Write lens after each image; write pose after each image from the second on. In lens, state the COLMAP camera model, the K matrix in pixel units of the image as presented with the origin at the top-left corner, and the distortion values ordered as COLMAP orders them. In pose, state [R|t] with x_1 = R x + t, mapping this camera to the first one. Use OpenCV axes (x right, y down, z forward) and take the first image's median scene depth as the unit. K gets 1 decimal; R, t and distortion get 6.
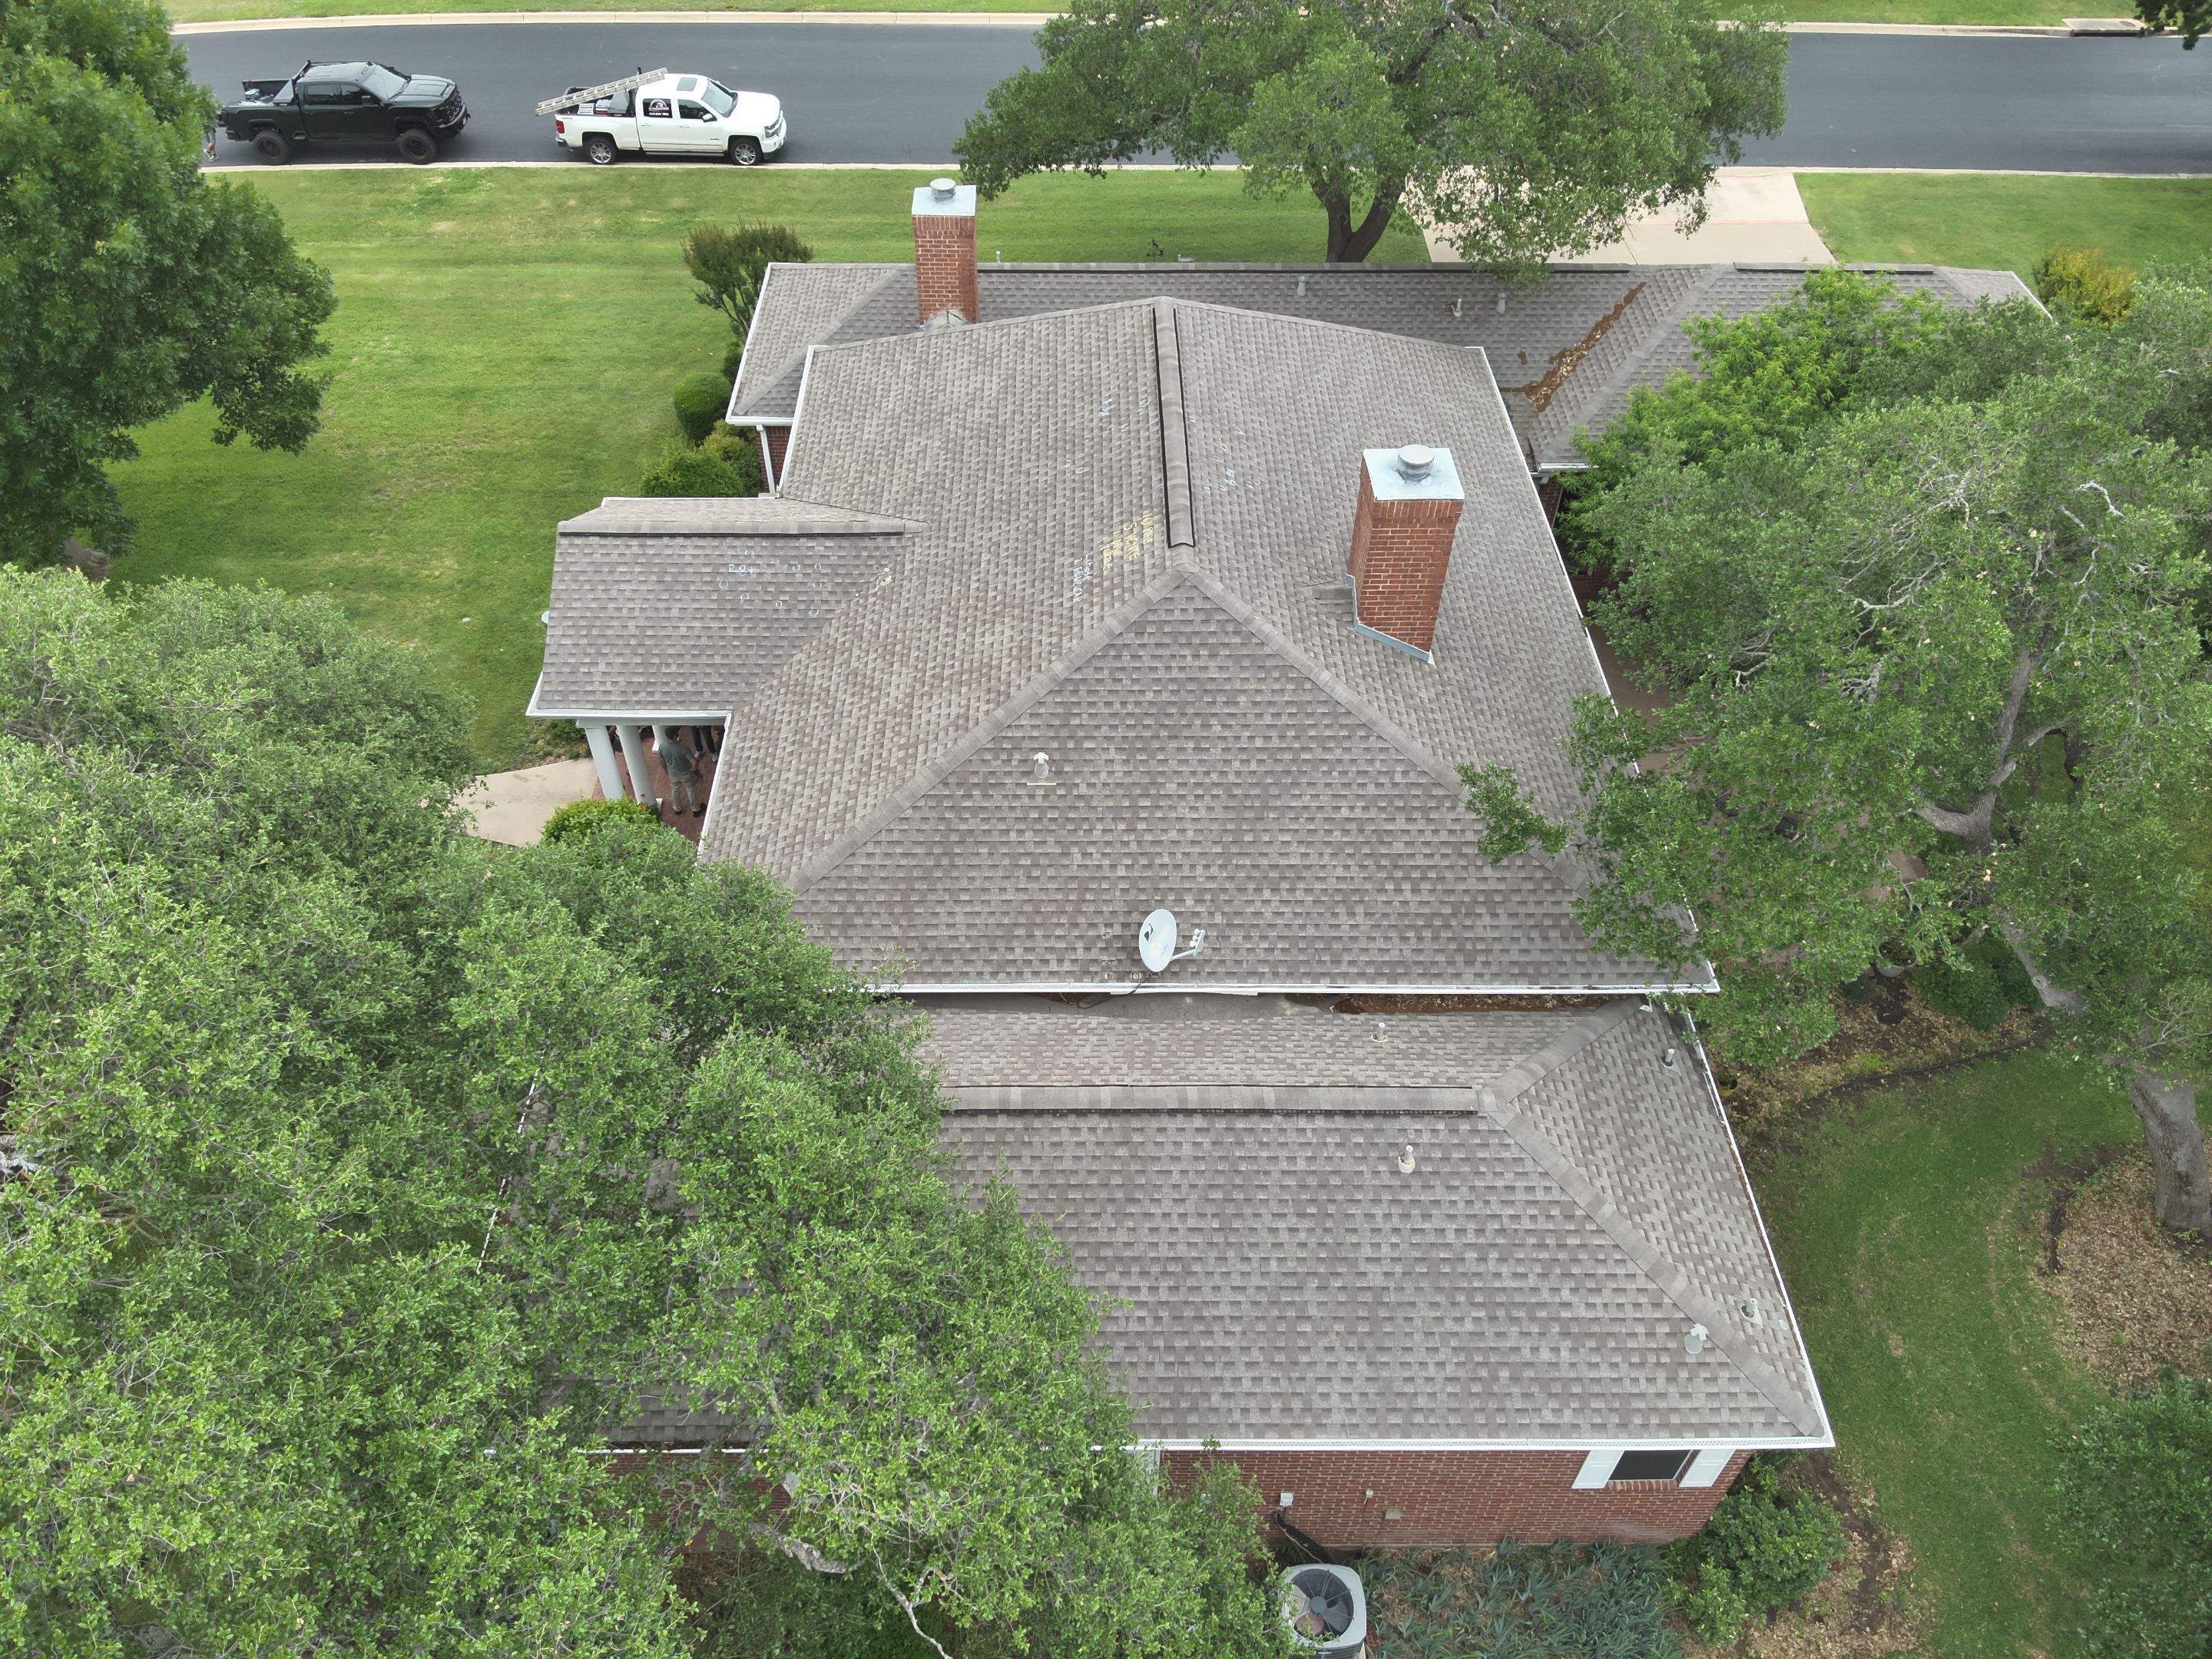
lens RADIAL K [[1563.6, 0, 1086.6], [0, 1563.6, 841.8], [0, 0, 1]] dist [0.179521, -0.293217]
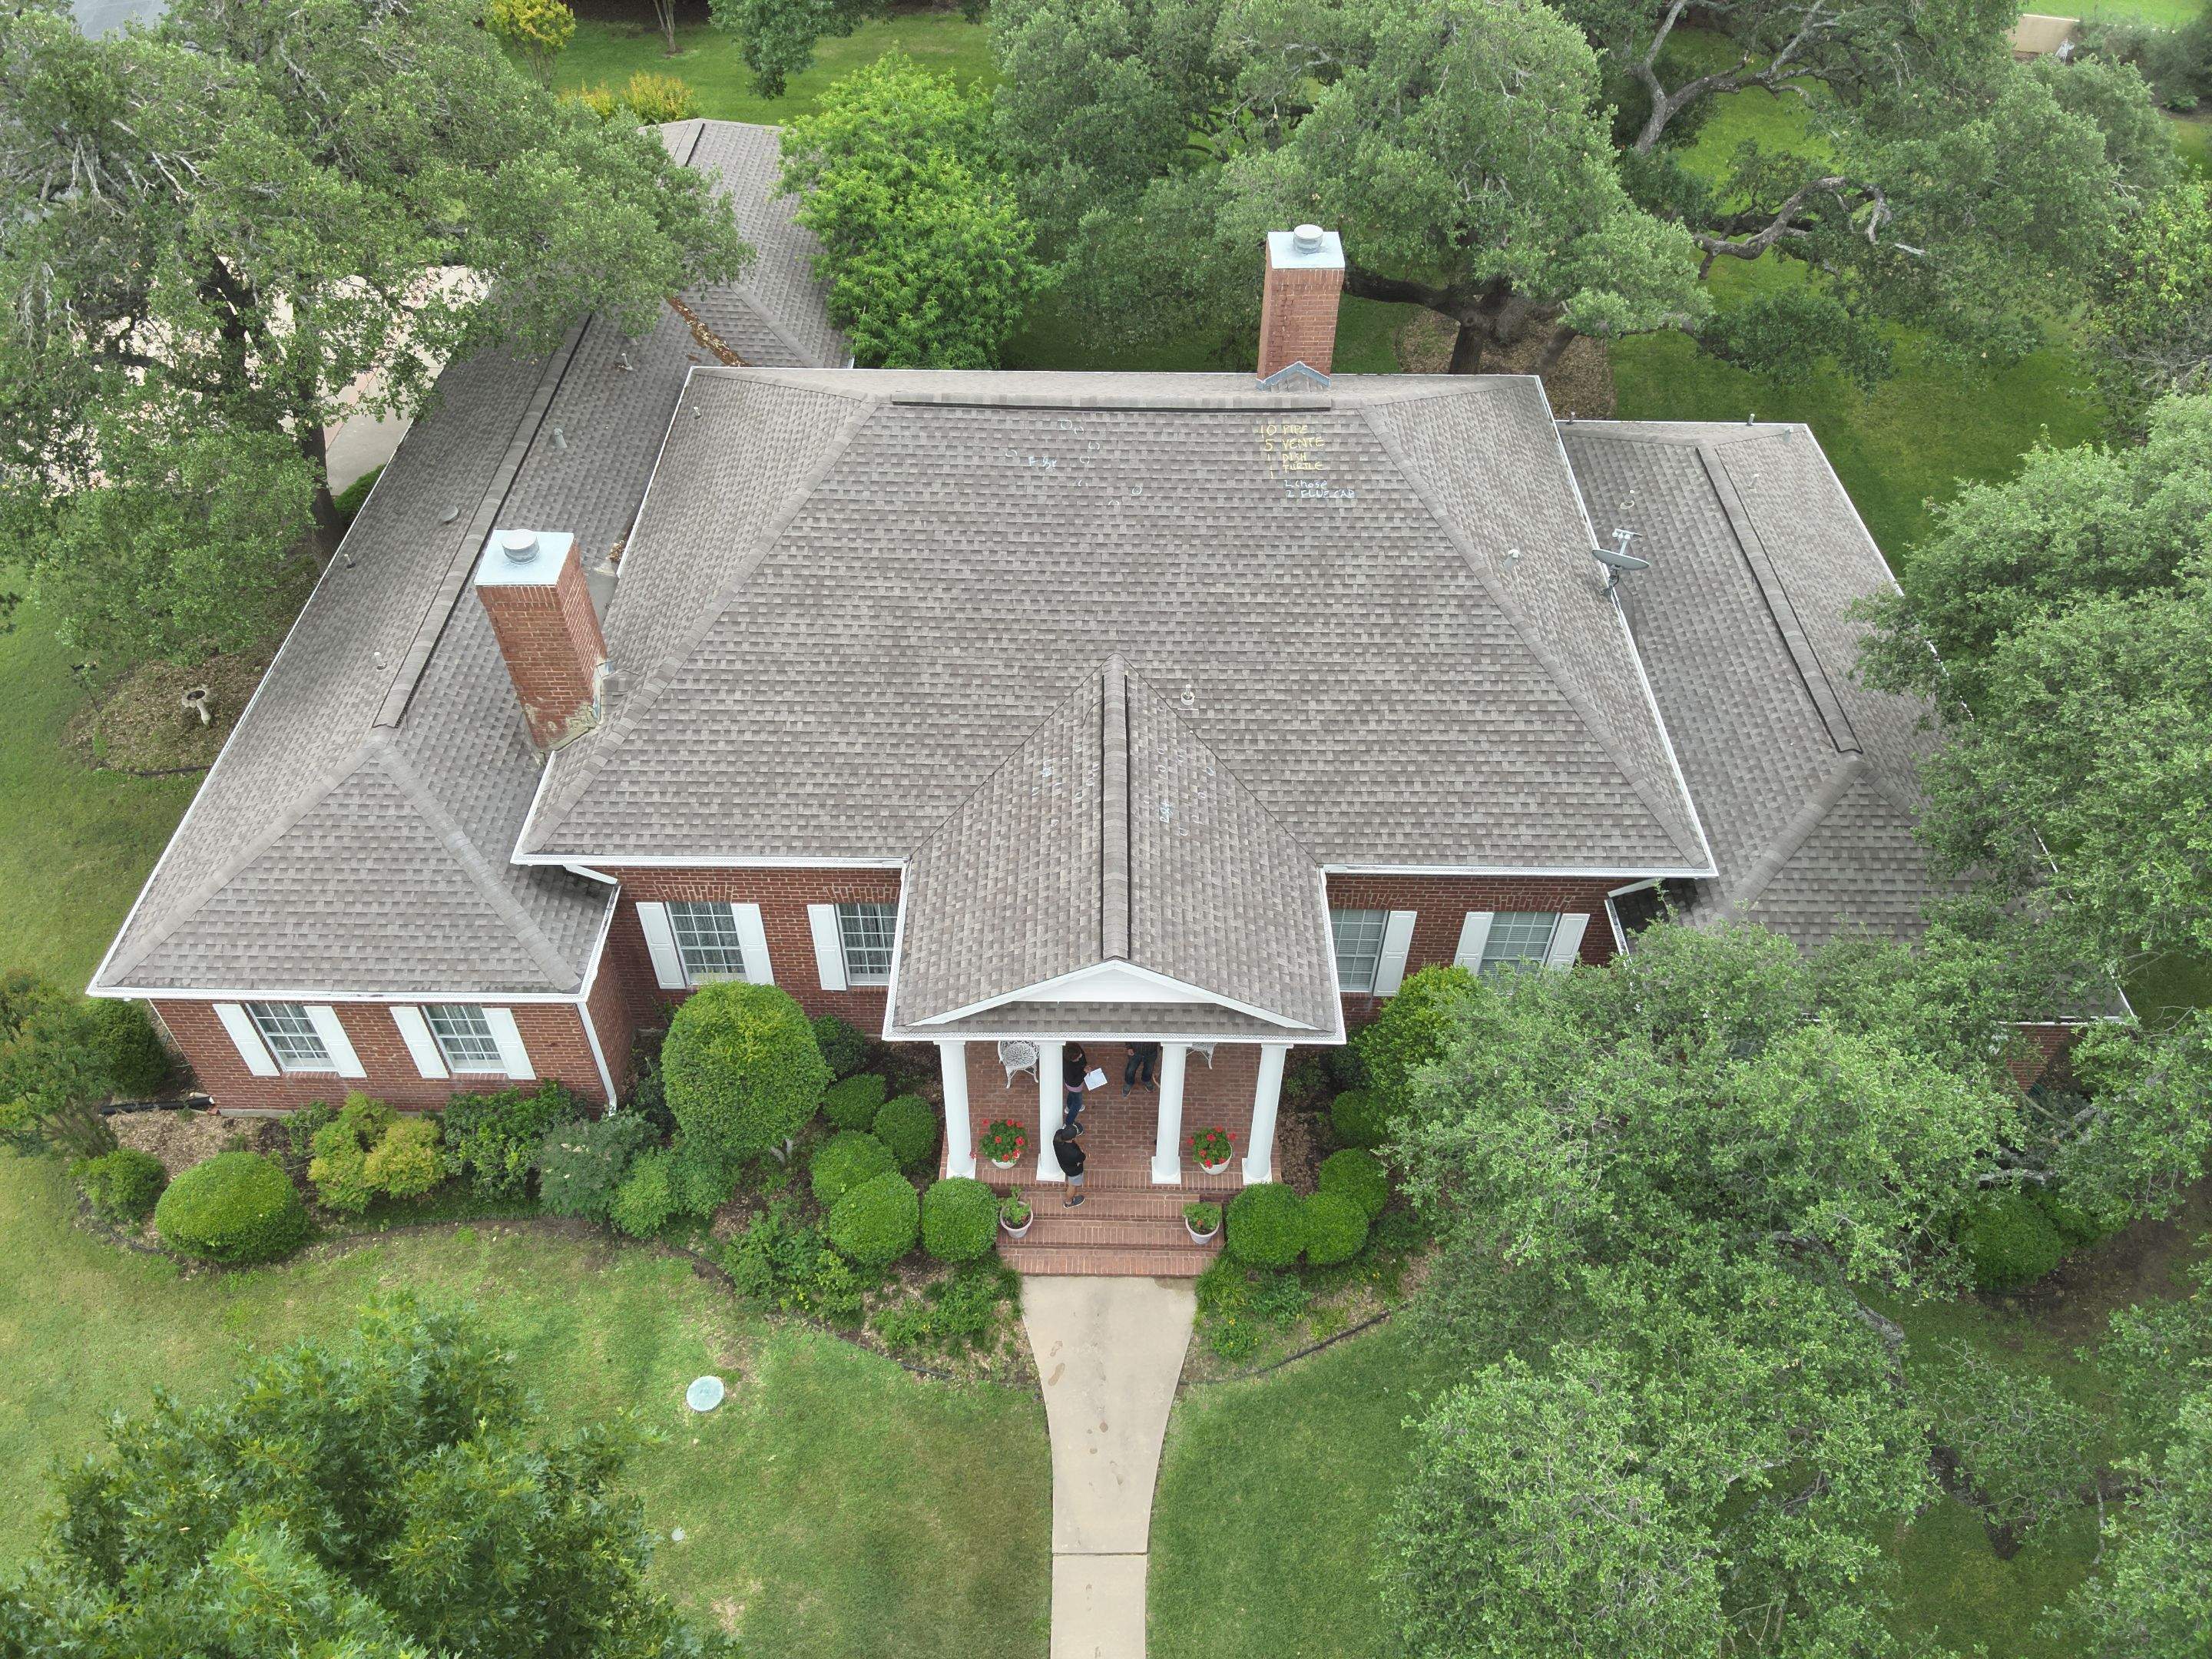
lens RADIAL K [[1563.6, 0, 1086.6], [0, 1563.6, 841.8], [0, 0, 1]] dist [0.179521, -0.293217]
pose [[0.022002, -0.717005, 0.696721, -0.819130], [0.710245, 0.501668, 0.493844, -0.611517], [-0.703611, 0.483977, 0.520286, 0.590151]]
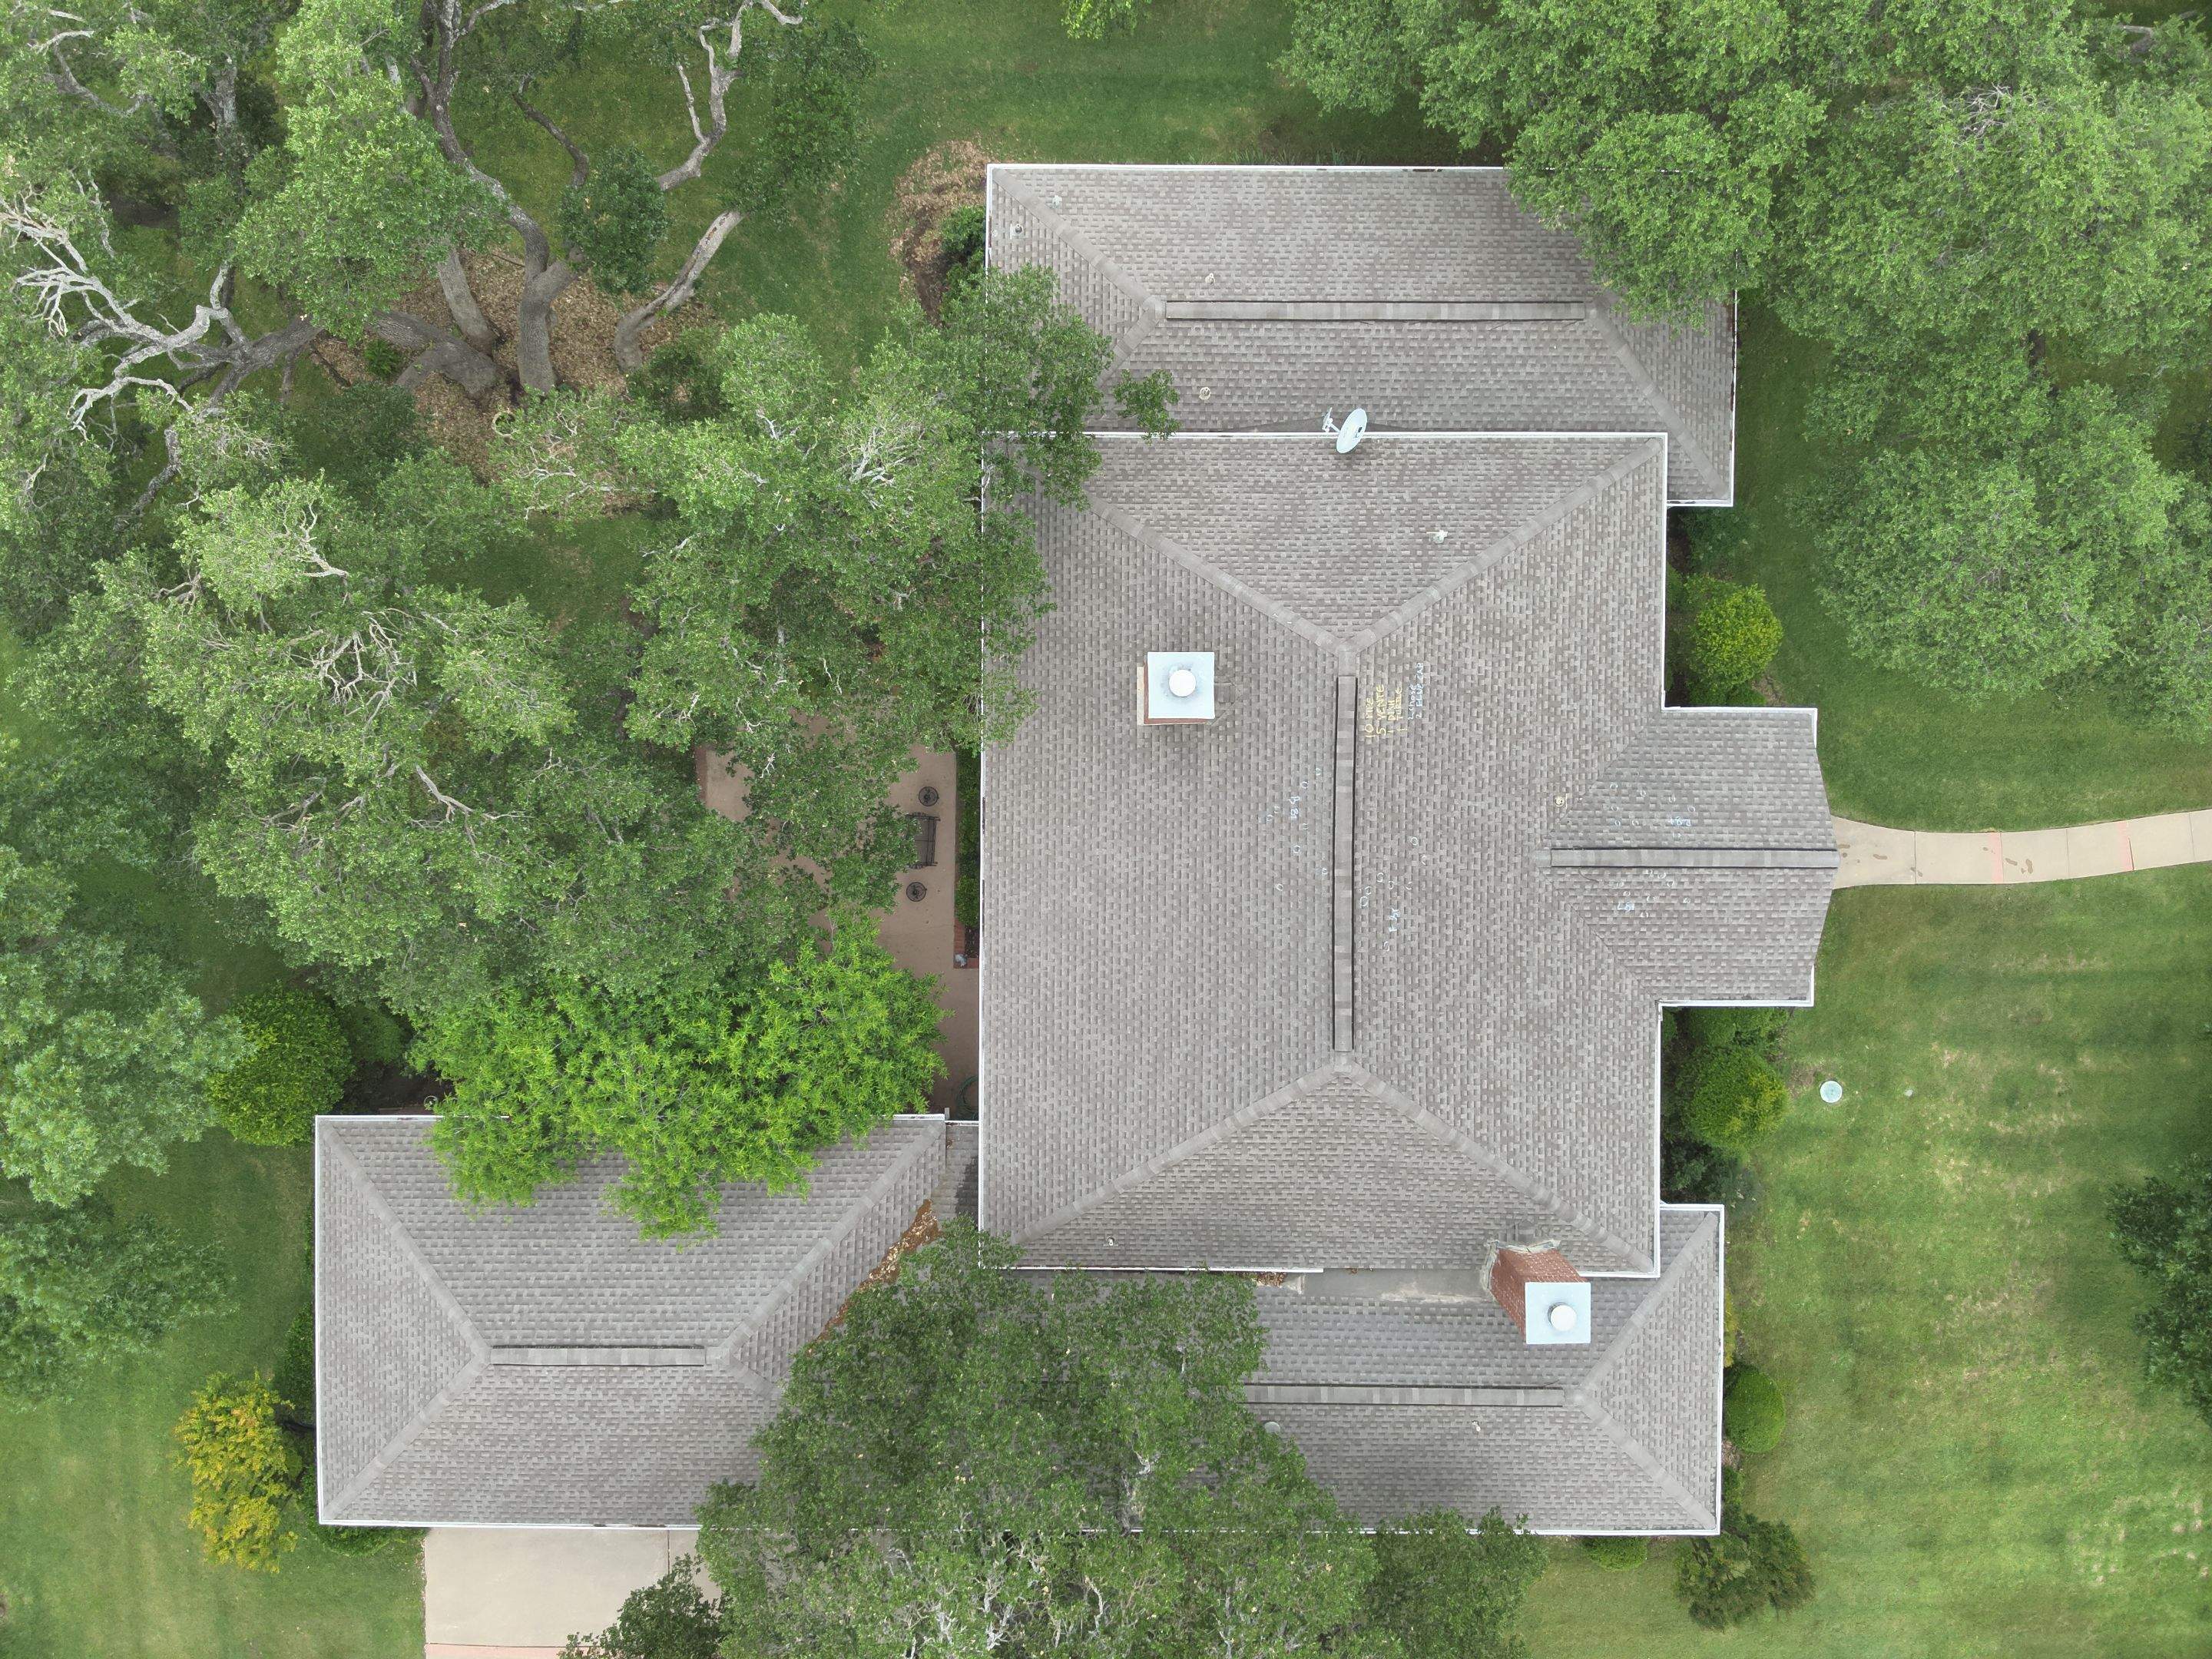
lens RADIAL K [[1603.3, 0, 1093.8], [0, 1603.3, 837.0], [0, 0, 1]] dist [0.146633, -0.264092]
pose [[-0.999807, -0.016448, -0.010703, 0.243147], [0.004525, -0.723960, 0.689827, -1.037159], [-0.019095, 0.689646, 0.723895, 0.111338]]
